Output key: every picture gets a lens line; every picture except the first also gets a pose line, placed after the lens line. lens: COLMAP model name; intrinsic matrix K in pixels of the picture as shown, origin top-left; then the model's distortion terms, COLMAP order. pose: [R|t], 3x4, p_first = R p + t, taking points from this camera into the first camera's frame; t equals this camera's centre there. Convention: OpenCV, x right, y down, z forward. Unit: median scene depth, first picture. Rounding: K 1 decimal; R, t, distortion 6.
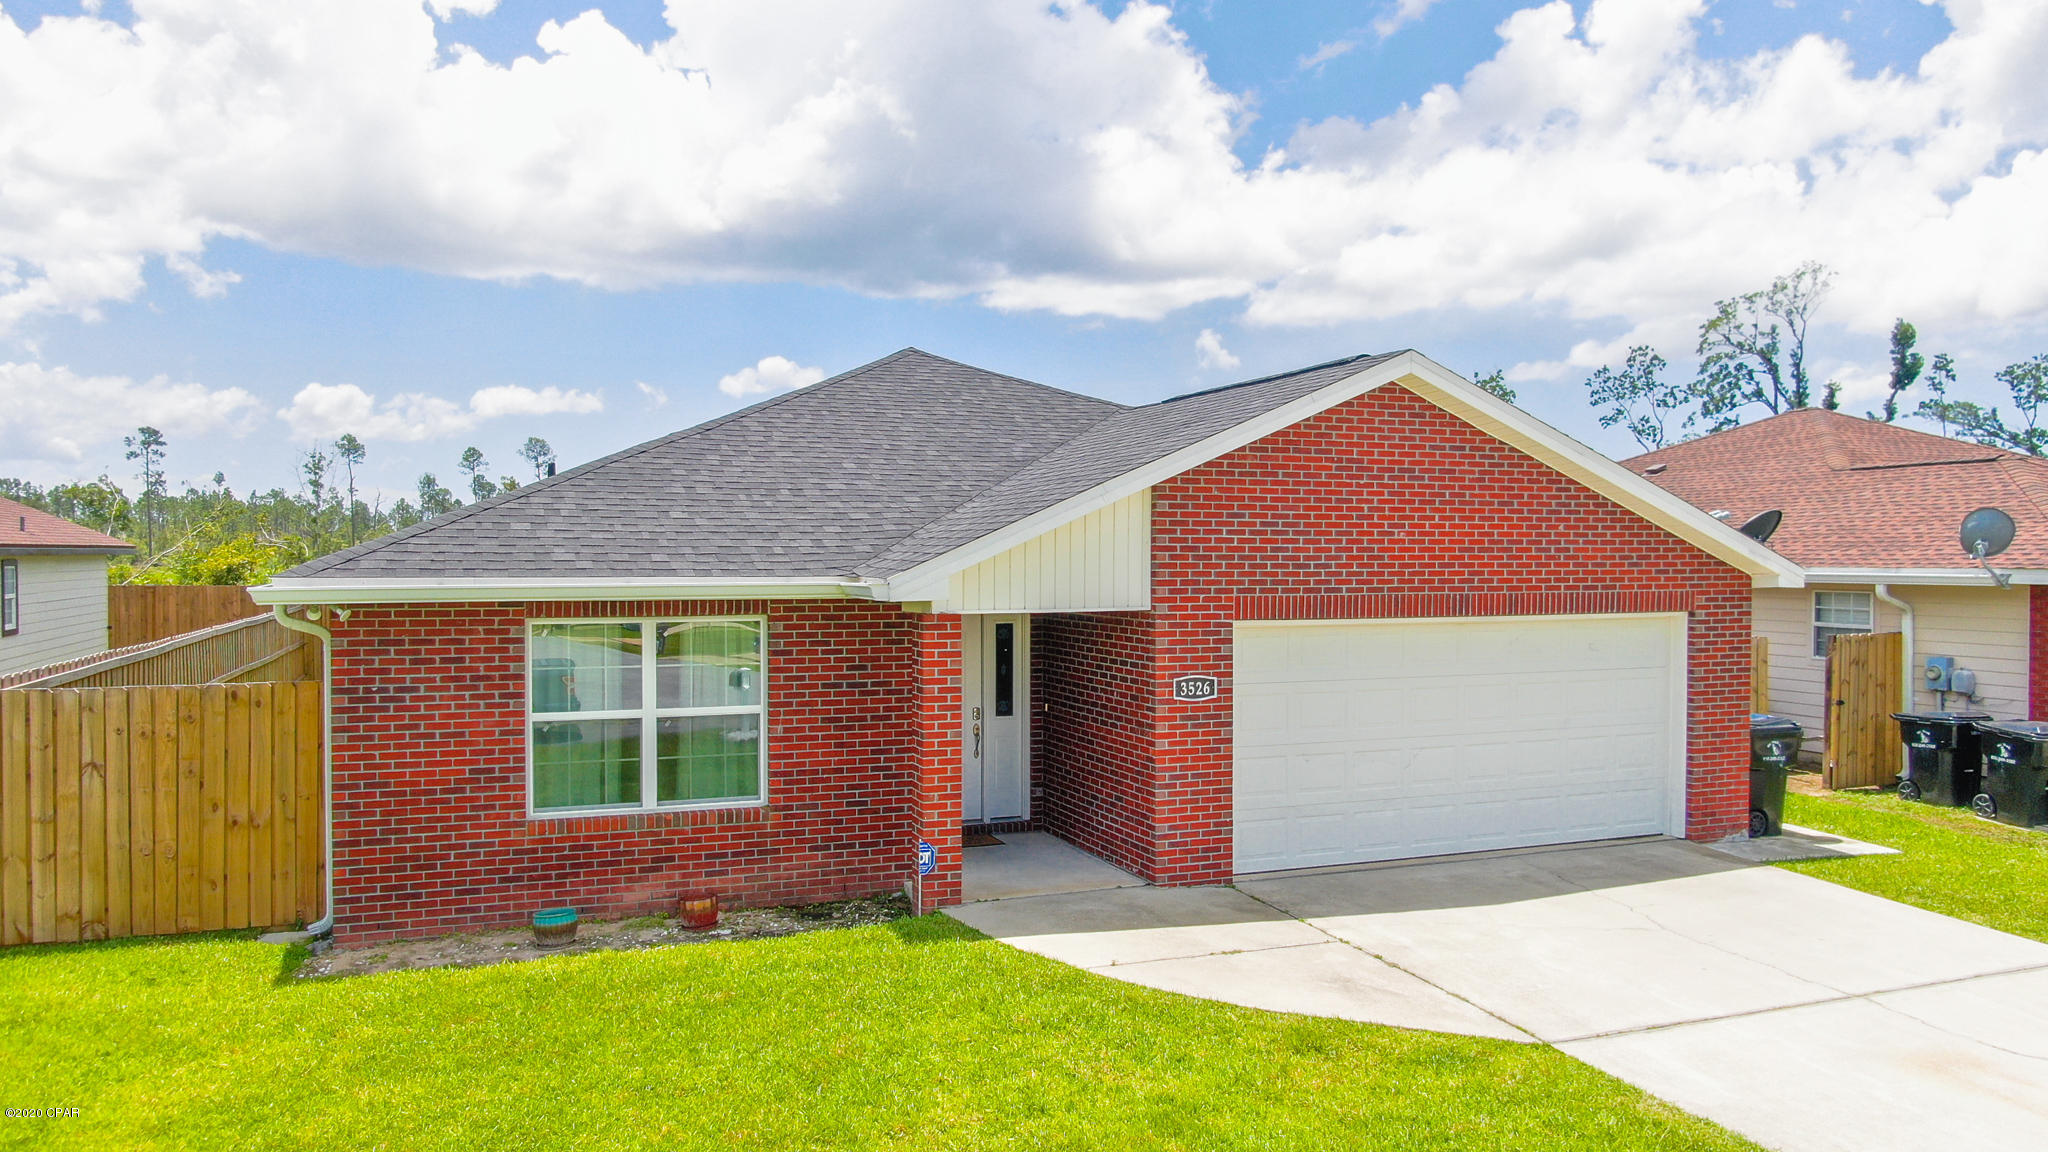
lens RADIAL K [[1458.5, 0, 1020.3], [0, 1458.5, 549.4], [0, 0, 1]] dist [-0.014149, 0.002917]
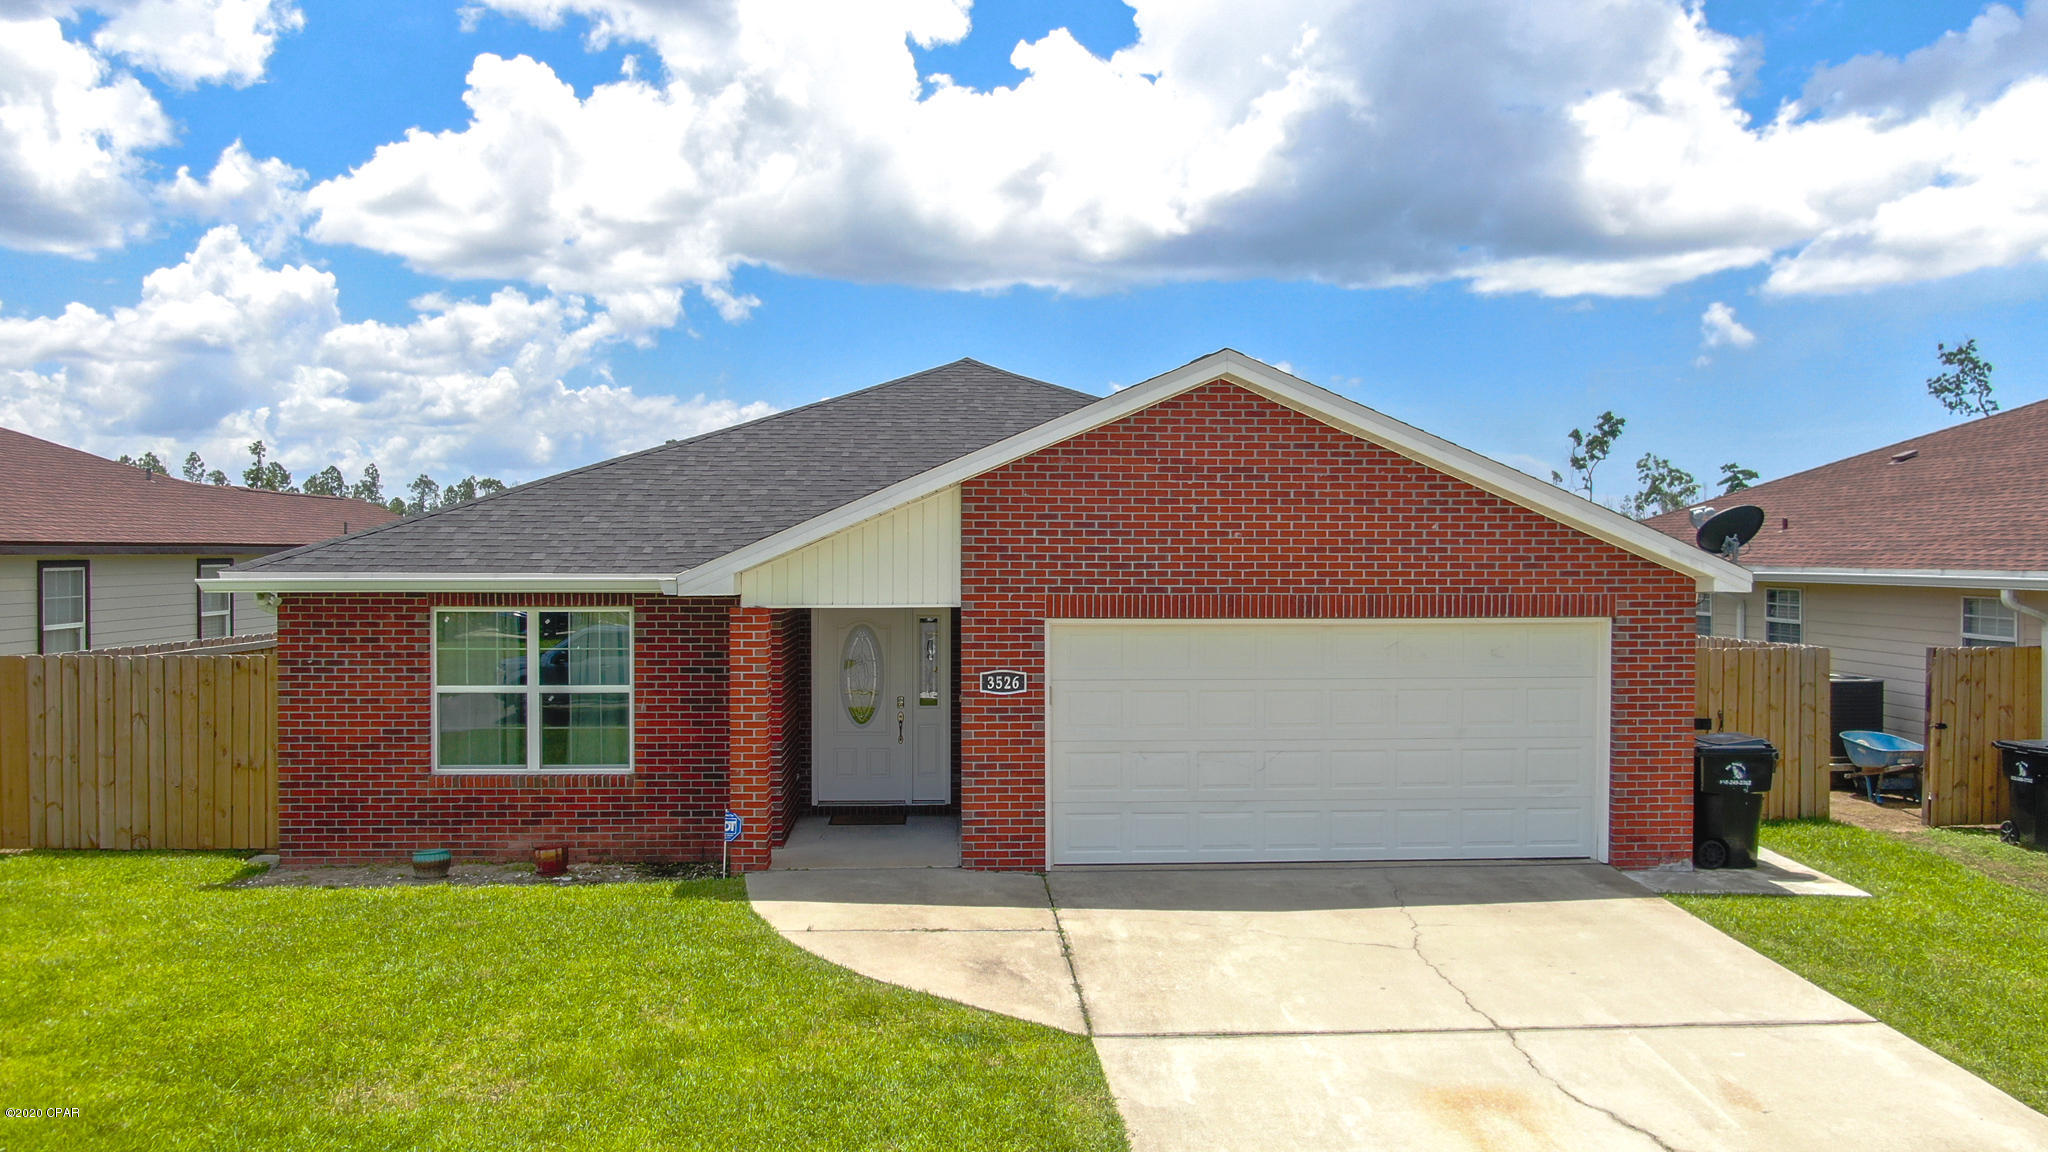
lens RADIAL K [[1458.5, 0, 1016.8], [0, 1458.5, 566.6], [0, 0, 1]] dist [-0.014149, 0.002917]
pose [[0.948422, 0.004115, -0.316985, 0.438628], [0.000438, 0.999898, 0.014289, -0.002454], [0.317011, -0.013691, 0.948323, 0.013368]]
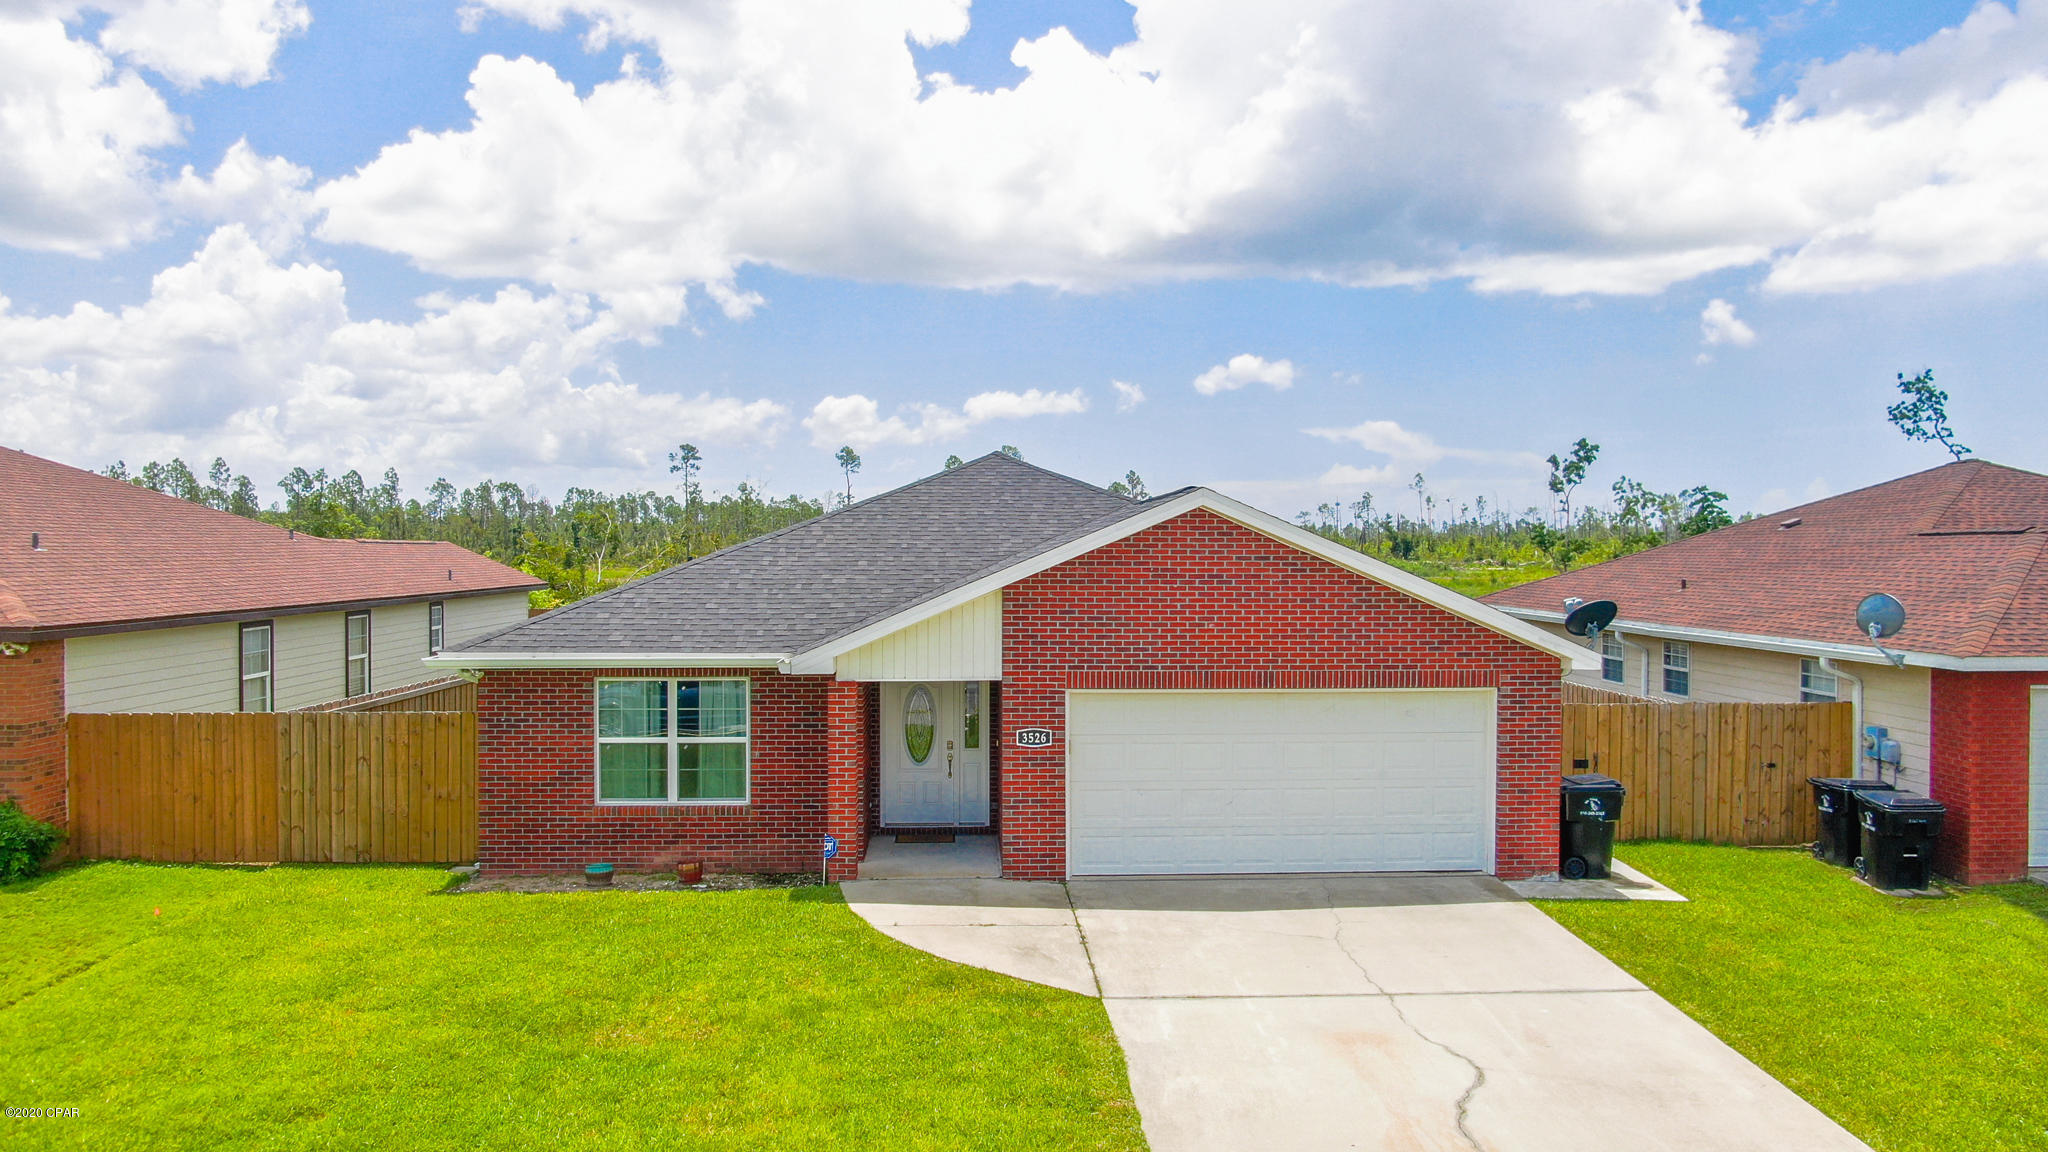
lens RADIAL K [[1458.5, 0, 1013.1], [0, 1458.5, 564.1], [0, 0, 1]] dist [-0.014149, 0.002917]
pose [[0.947127, 0.004882, -0.320820, 0.518495], [-0.000068, 0.999887, 0.015015, -0.086085], [0.320858, -0.014199, 0.947021, -0.297266]]
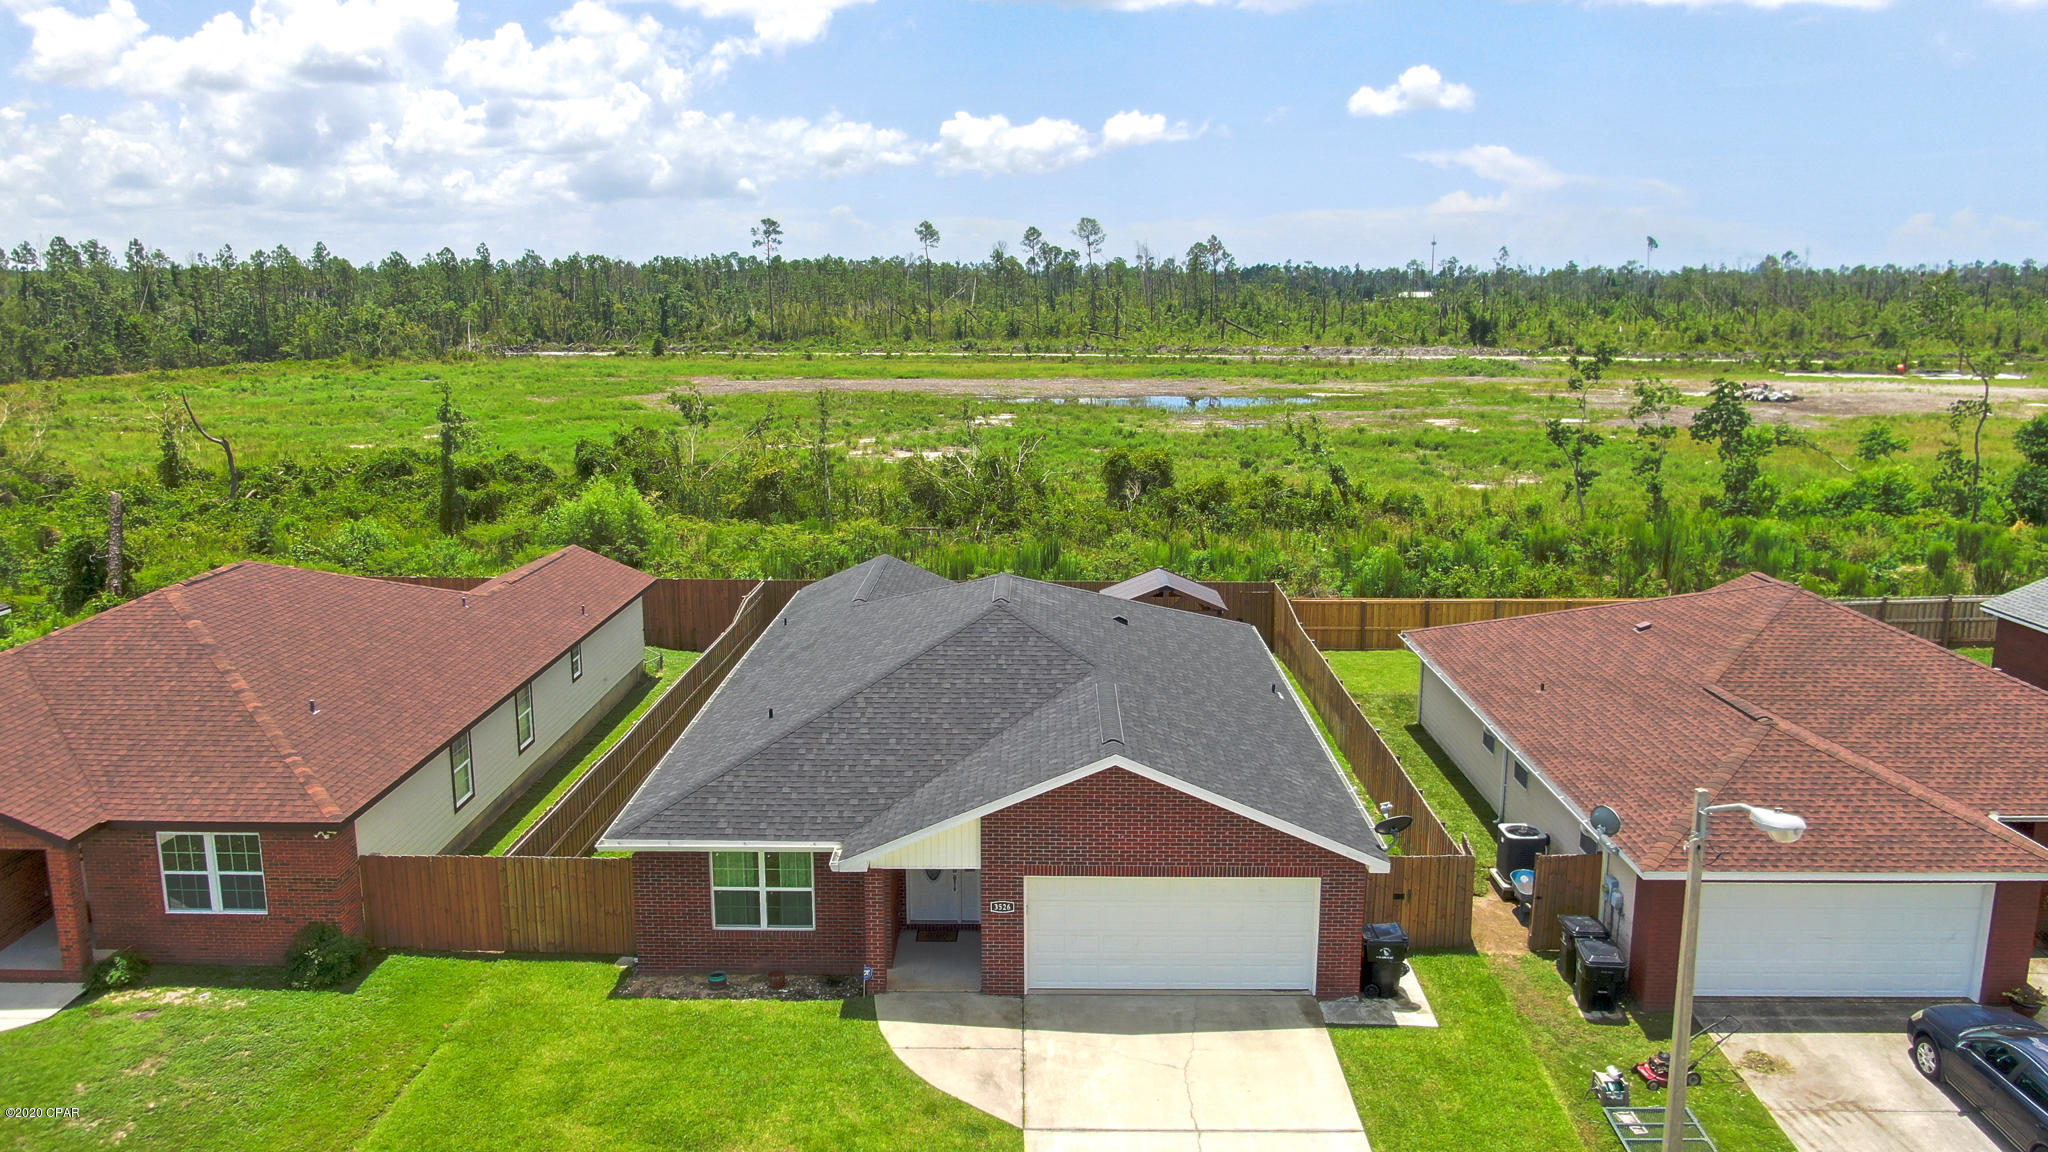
lens RADIAL K [[1458.5, 0, 1016.9], [0, 1458.5, 565.9], [0, 0, 1]] dist [-0.014149, 0.002917]
pose [[0.927589, 0.072147, -0.366571, 0.818864], [0.000876, 0.980754, 0.195246, -0.742938], [0.373602, -0.181429, 0.909673, -0.740584]]
